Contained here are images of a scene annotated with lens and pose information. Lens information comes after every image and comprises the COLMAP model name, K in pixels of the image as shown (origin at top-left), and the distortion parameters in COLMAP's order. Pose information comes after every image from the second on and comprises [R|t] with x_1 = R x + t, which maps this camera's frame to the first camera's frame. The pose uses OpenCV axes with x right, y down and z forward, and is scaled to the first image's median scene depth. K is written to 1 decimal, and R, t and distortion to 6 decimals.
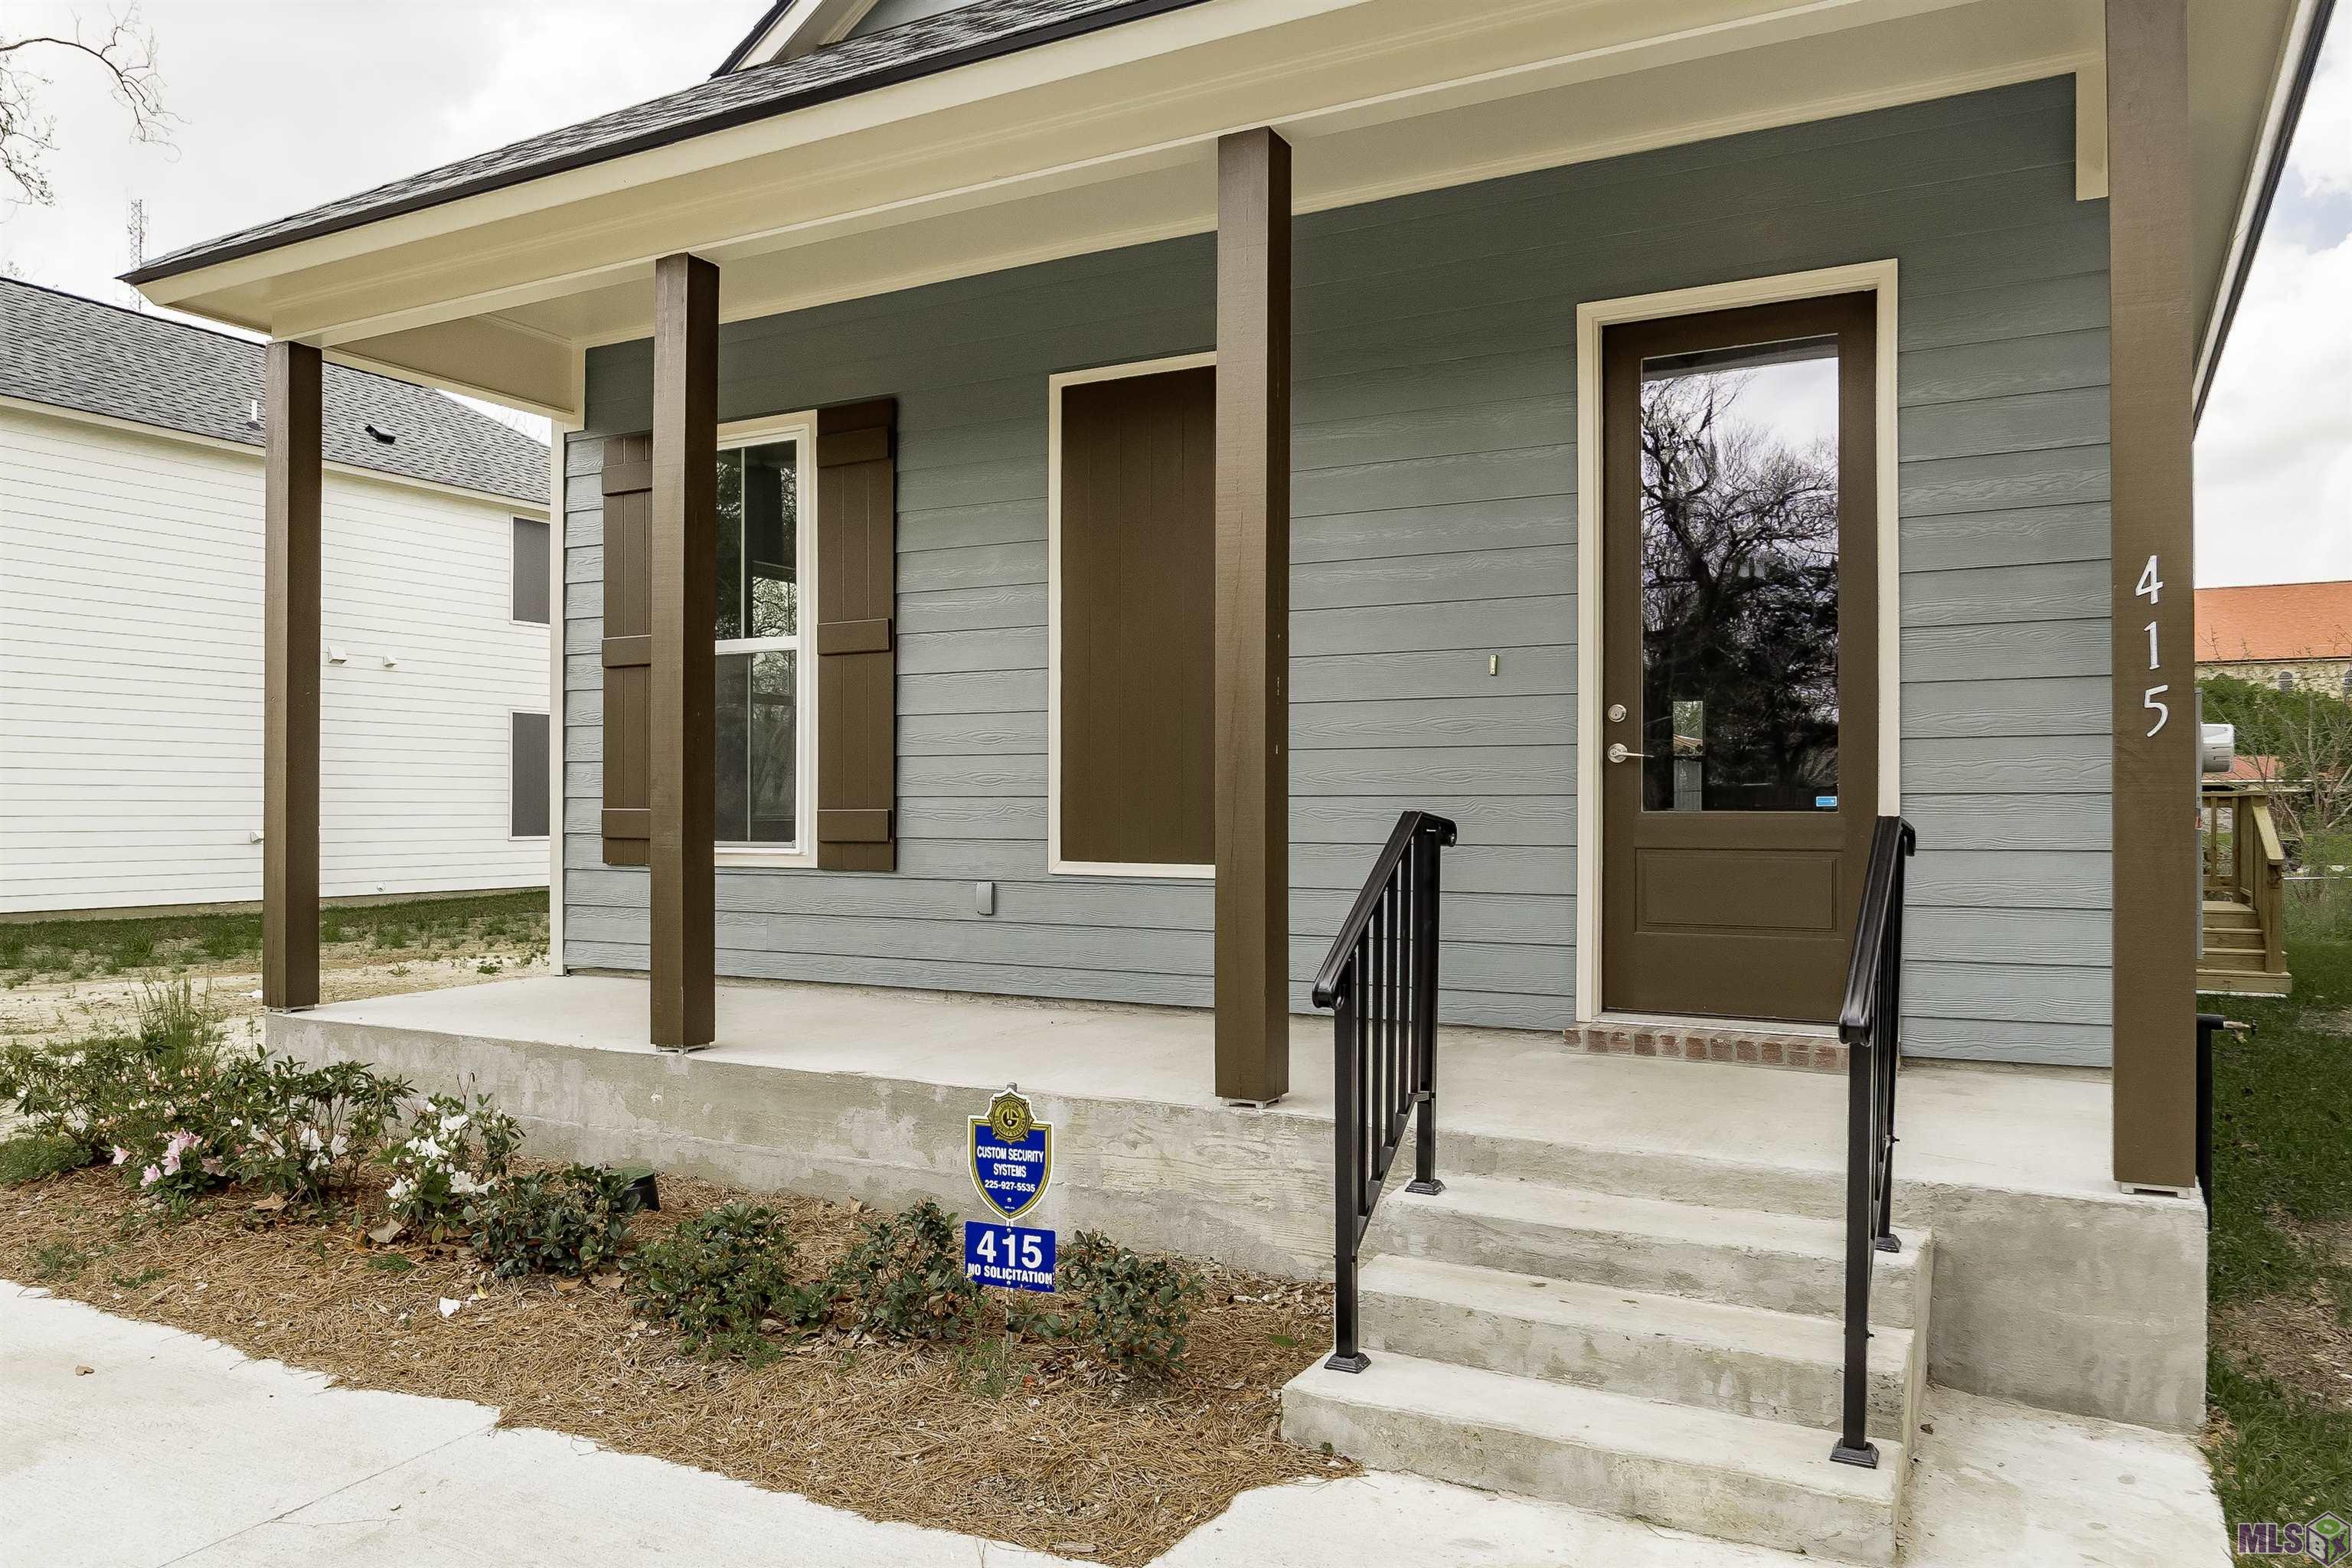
lens RADIAL K [[1590.3, 0, 1171.8], [0, 1590.3, 820.2], [0, 0, 1]] dist [-0.011875, -0.004044]
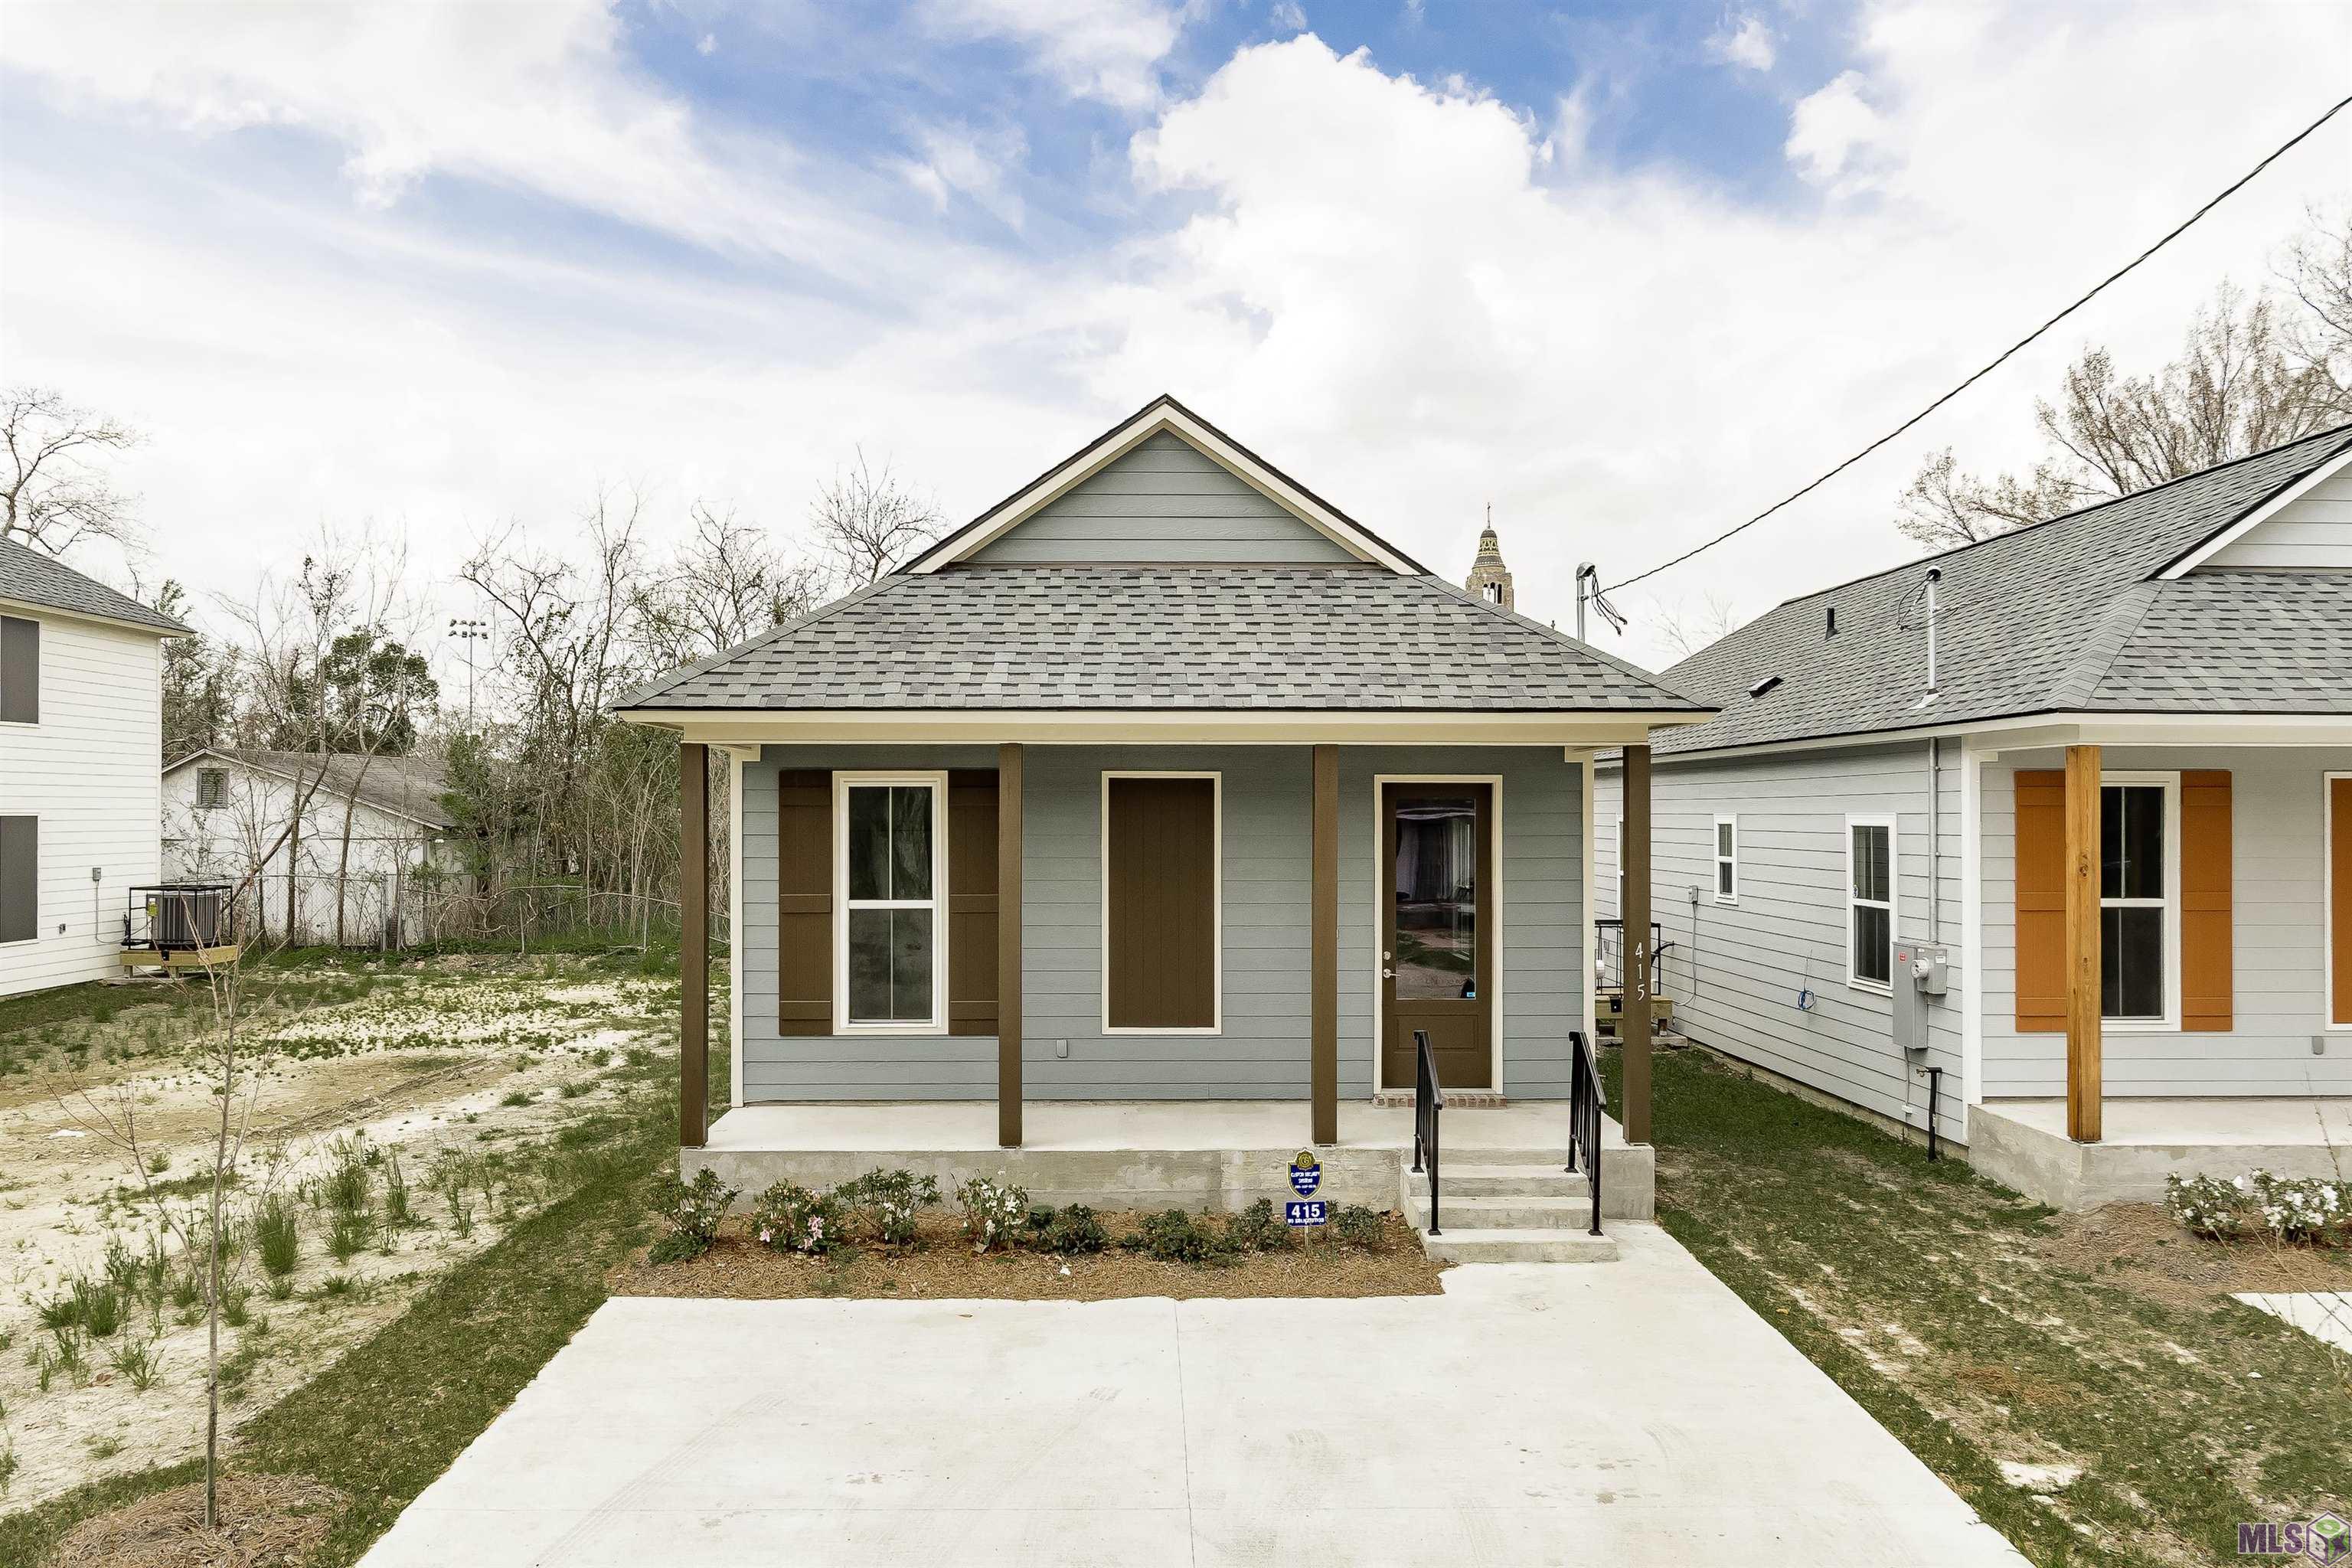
lens RADIAL K [[1590.3, 0, 1171.8], [0, 1590.3, 820.2], [0, 0, 1]] dist [-0.011875, -0.004044]
pose [[0.860872, 0.003287, 0.508812, -1.604192], [-0.002944, 0.999995, -0.001479, -0.361908], [-0.508814, -0.000224, 0.860877, -1.116825]]
